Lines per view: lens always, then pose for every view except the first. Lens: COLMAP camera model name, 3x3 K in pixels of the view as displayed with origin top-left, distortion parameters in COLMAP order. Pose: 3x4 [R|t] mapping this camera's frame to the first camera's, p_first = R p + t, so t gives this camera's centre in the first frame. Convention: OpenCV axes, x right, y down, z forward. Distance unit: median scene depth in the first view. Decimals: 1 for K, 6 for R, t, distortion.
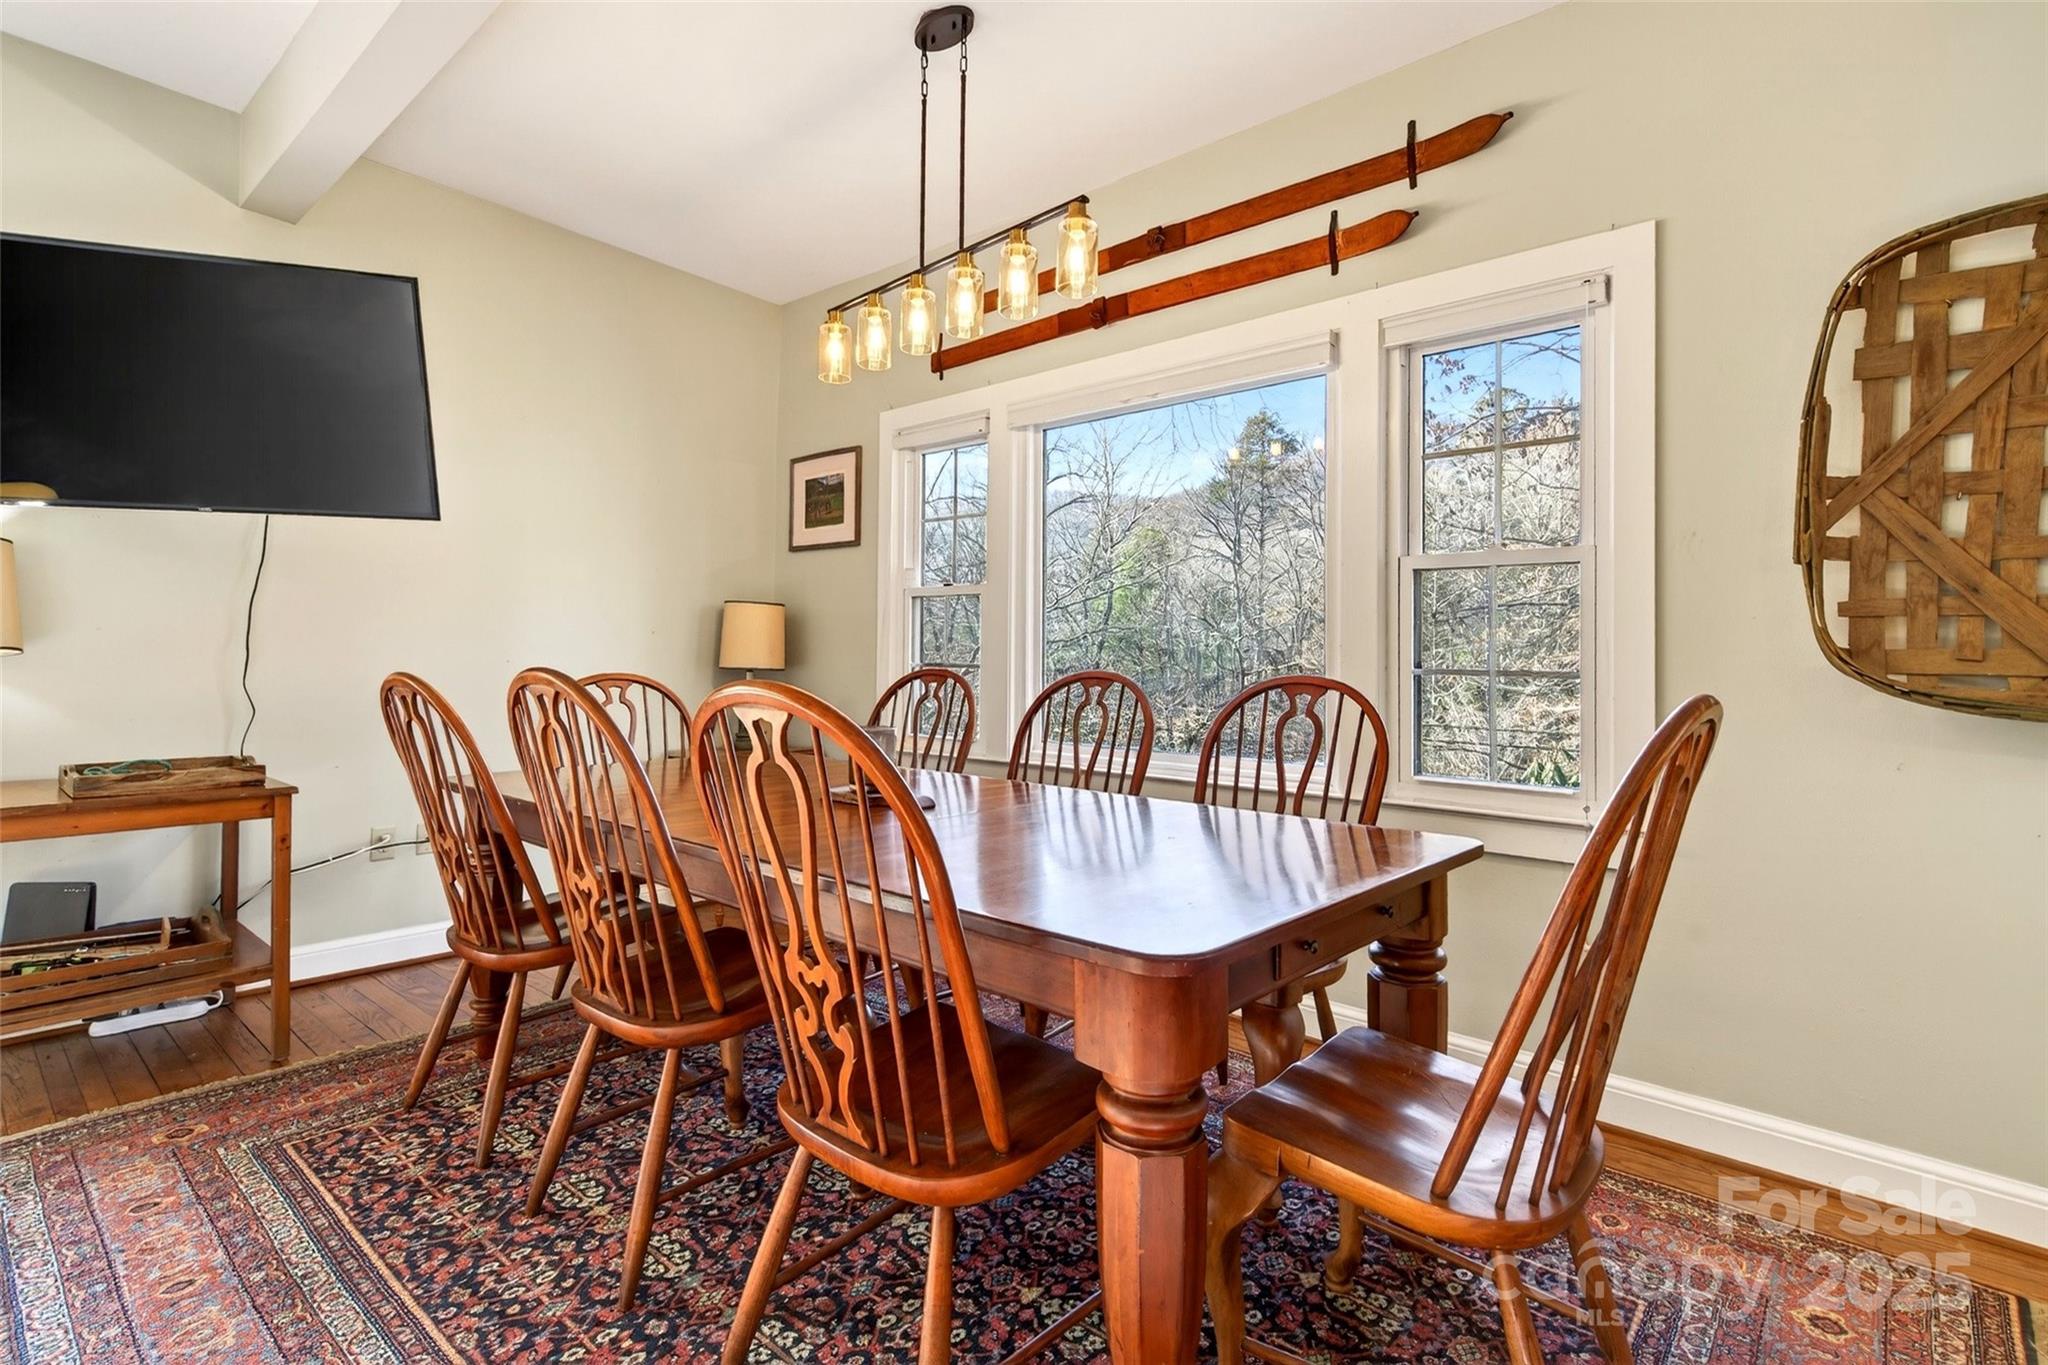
lens RADIAL K [[970.4, 0, 996.0], [0, 970.4, 652.2], [0, 0, 1]] dist [0.007051, -0.003465]
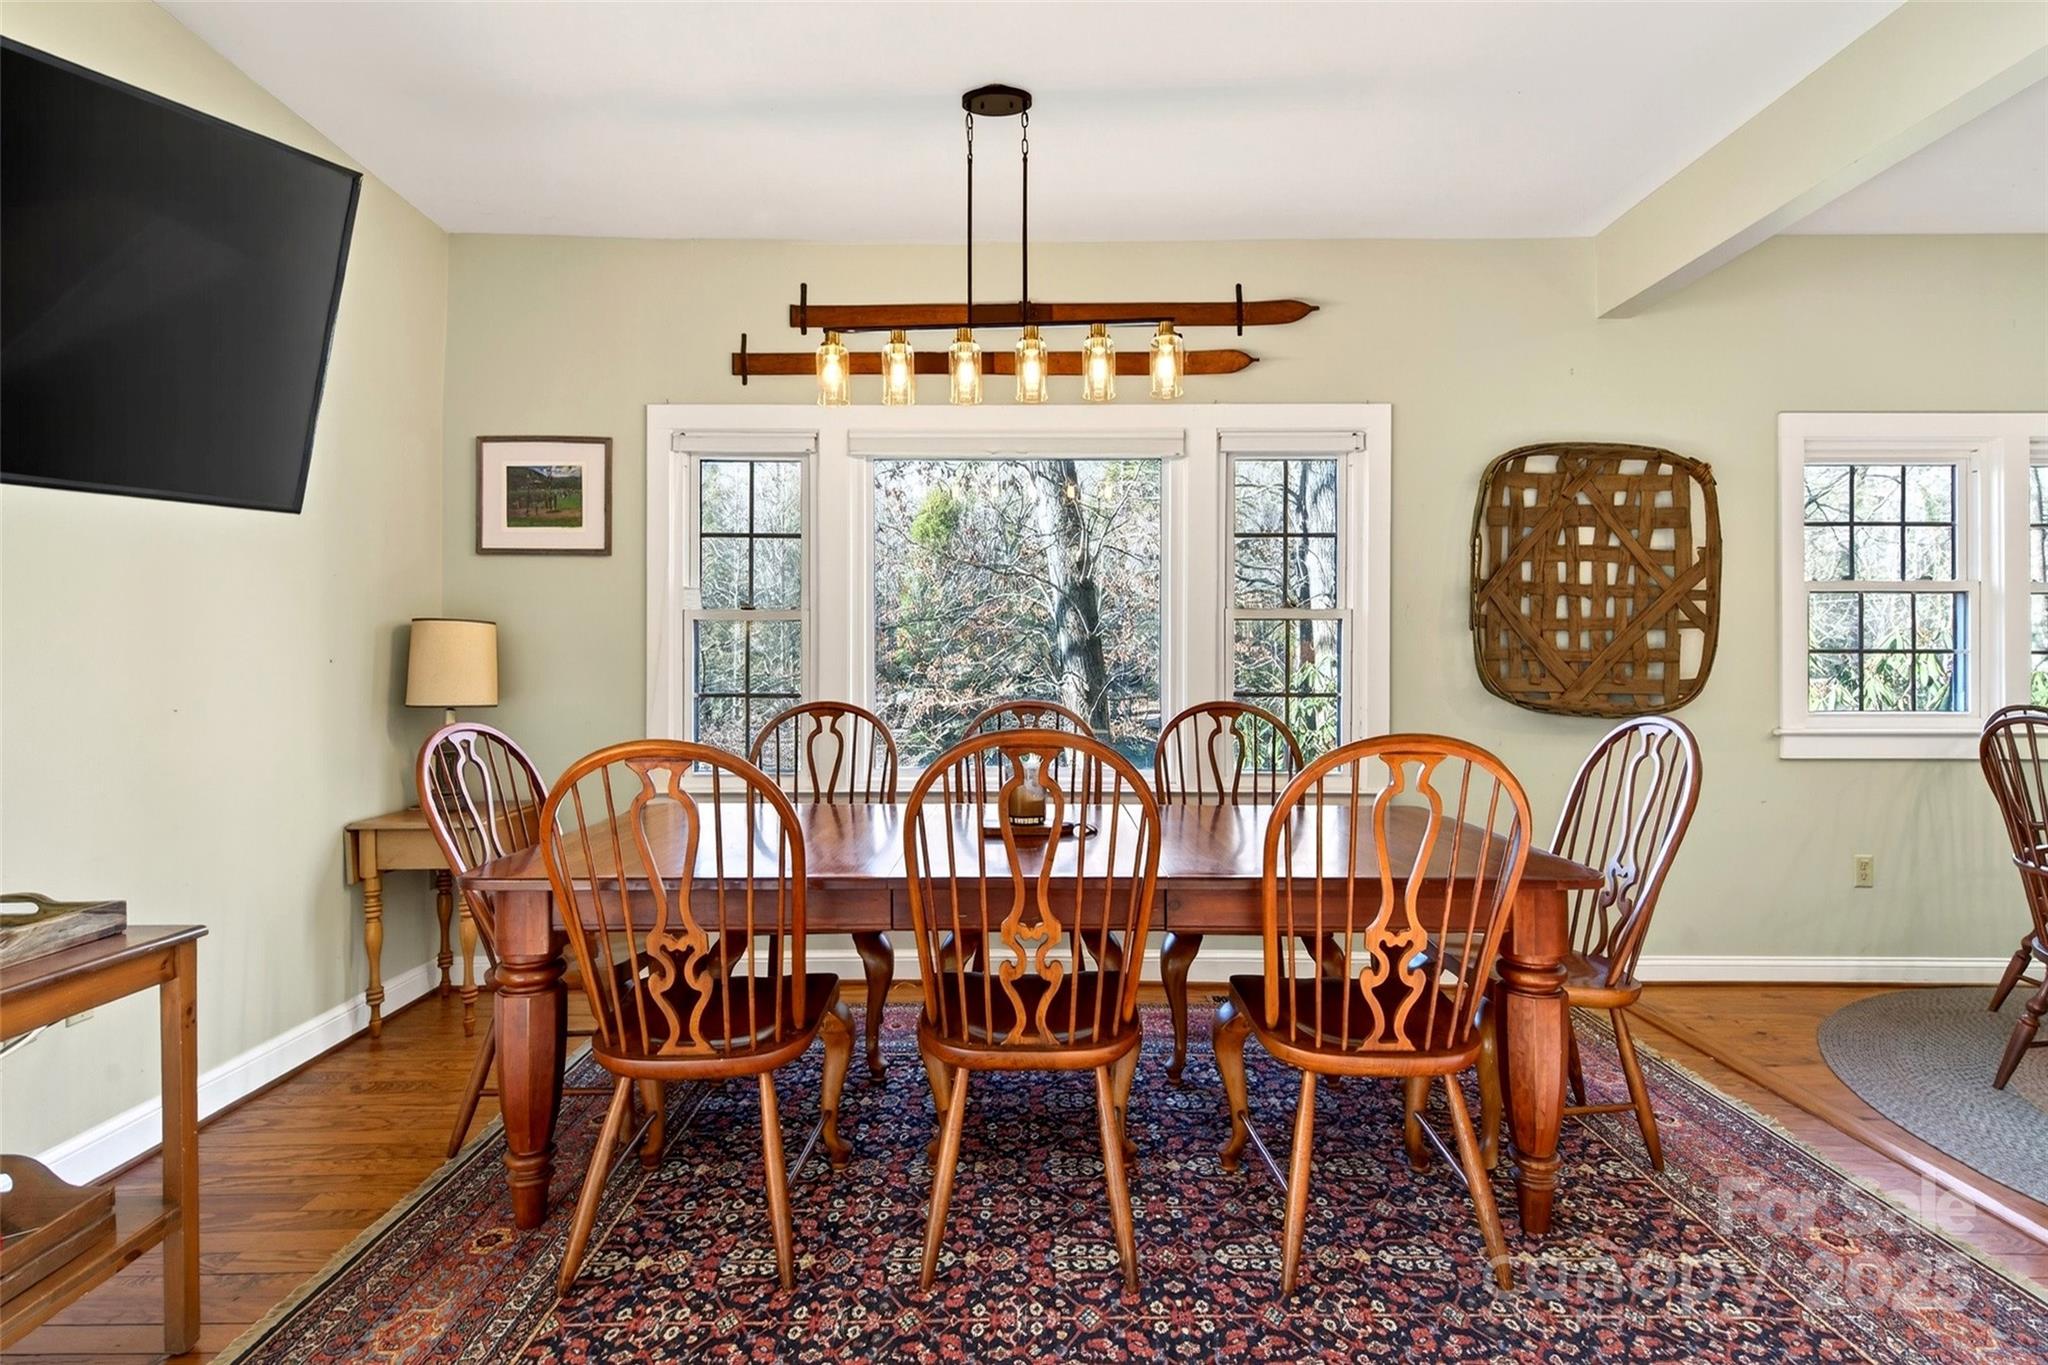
lens RADIAL K [[1035.7, 0, 1045.1], [0, 1035.7, 677.7], [0, 0, 1]] dist [0.005011, -0.003375]
pose [[0.738919, -0.020284, 0.673489, -0.749390], [0.002168, 0.999613, 0.027727, -0.043619], [-0.673791, -0.019028, 0.738677, 0.113620]]
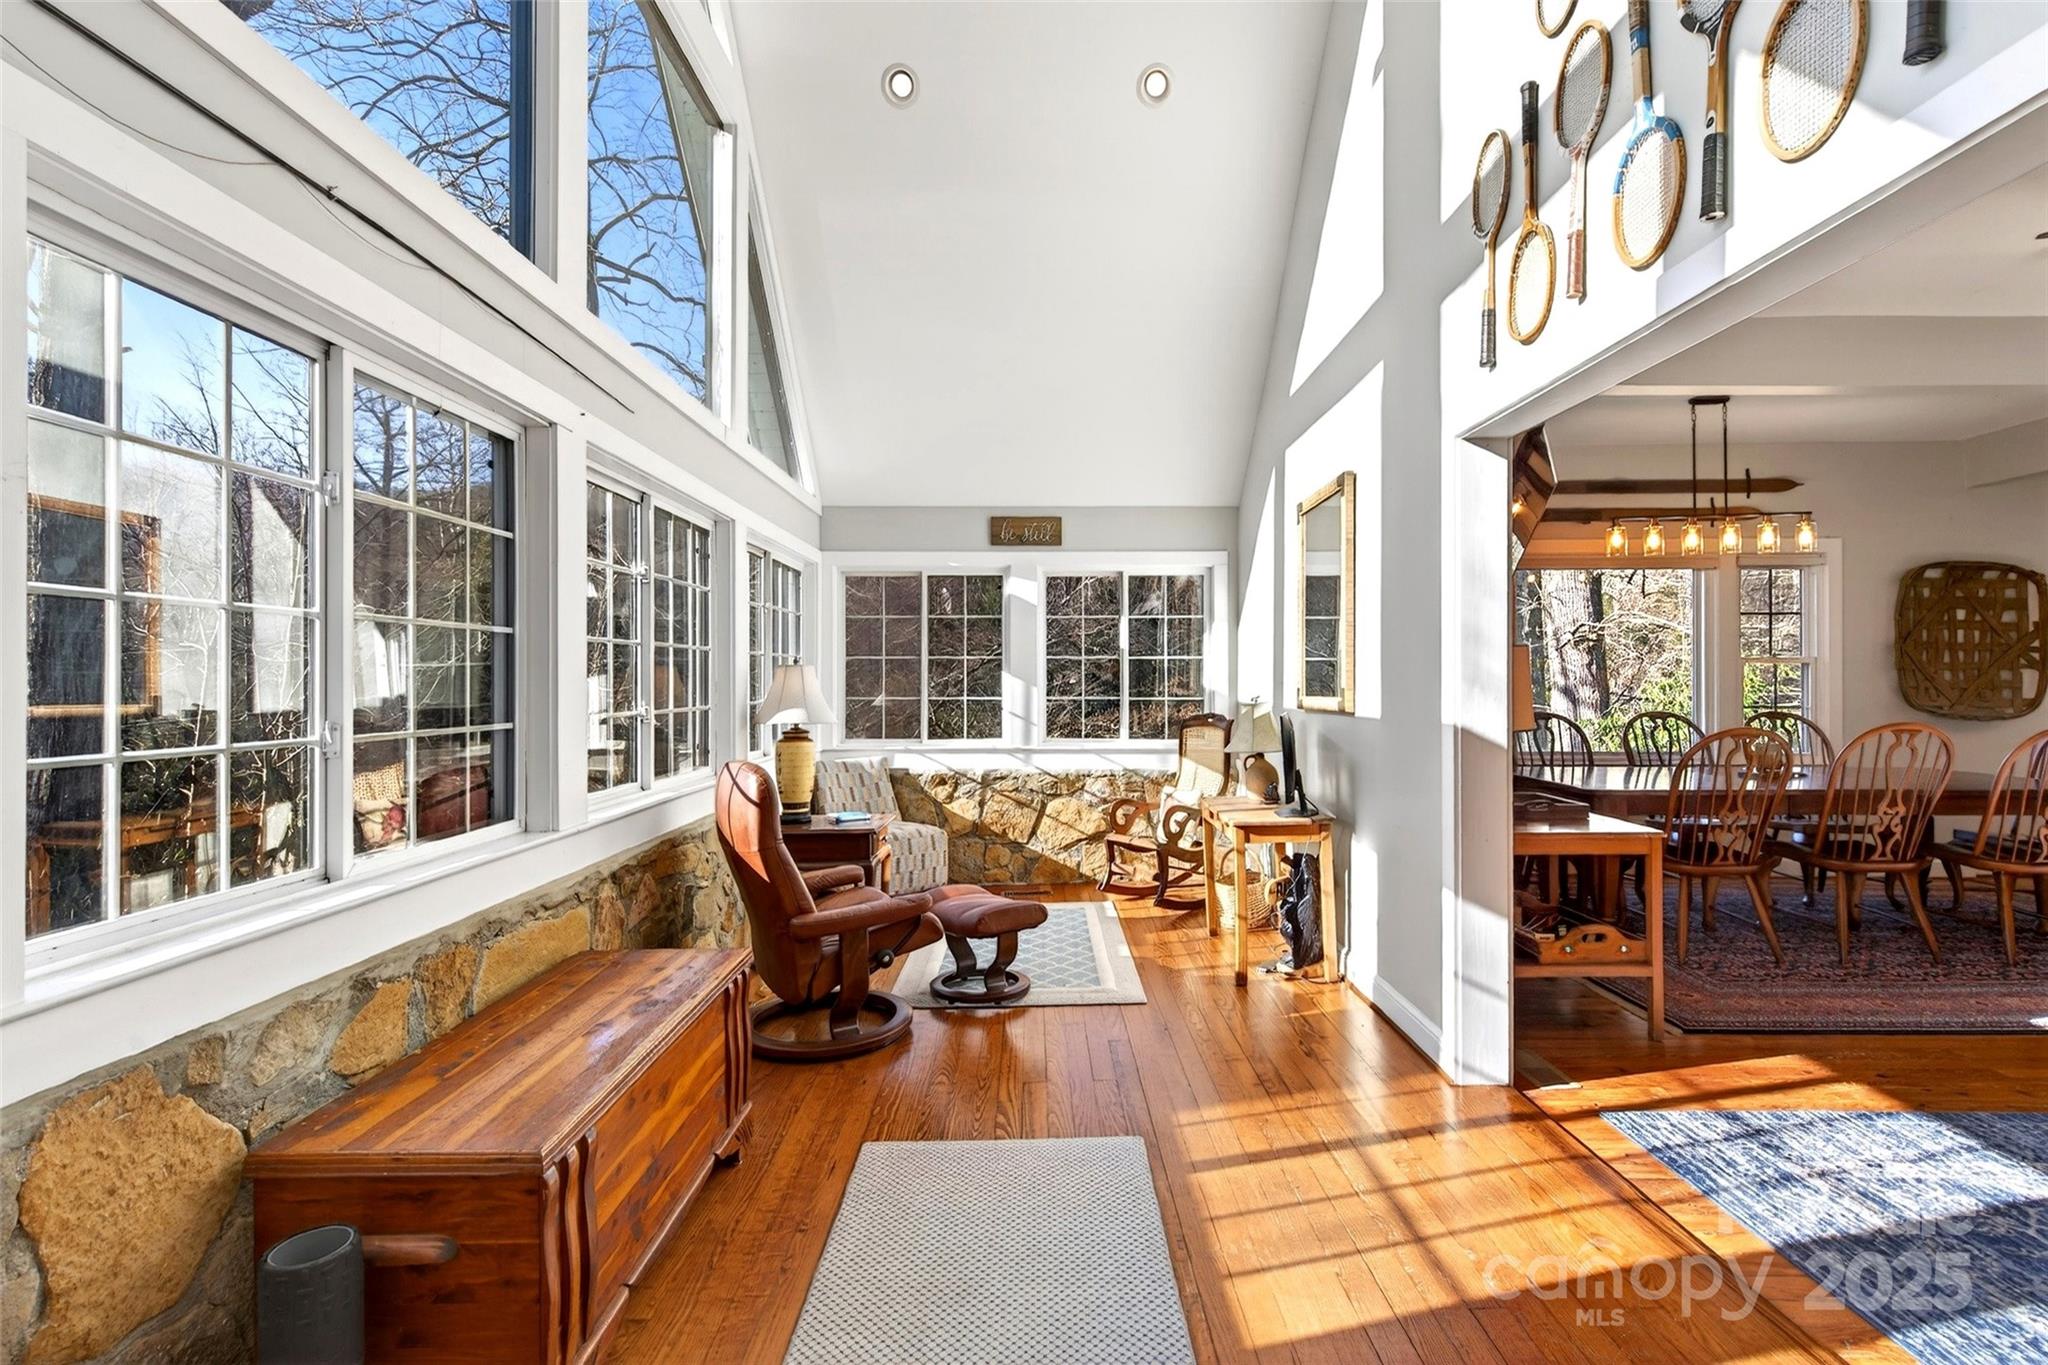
lens RADIAL K [[970.4, 0, 1011.9], [0, 970.4, 687.1], [0, 0, 1]] dist [0.007051, -0.003465]
pose [[0.753430, -0.015028, 0.657357, -2.436508], [0.005063, 0.999842, 0.017054, -0.078046], [-0.657509, -0.009521, 0.753386, 0.413763]]
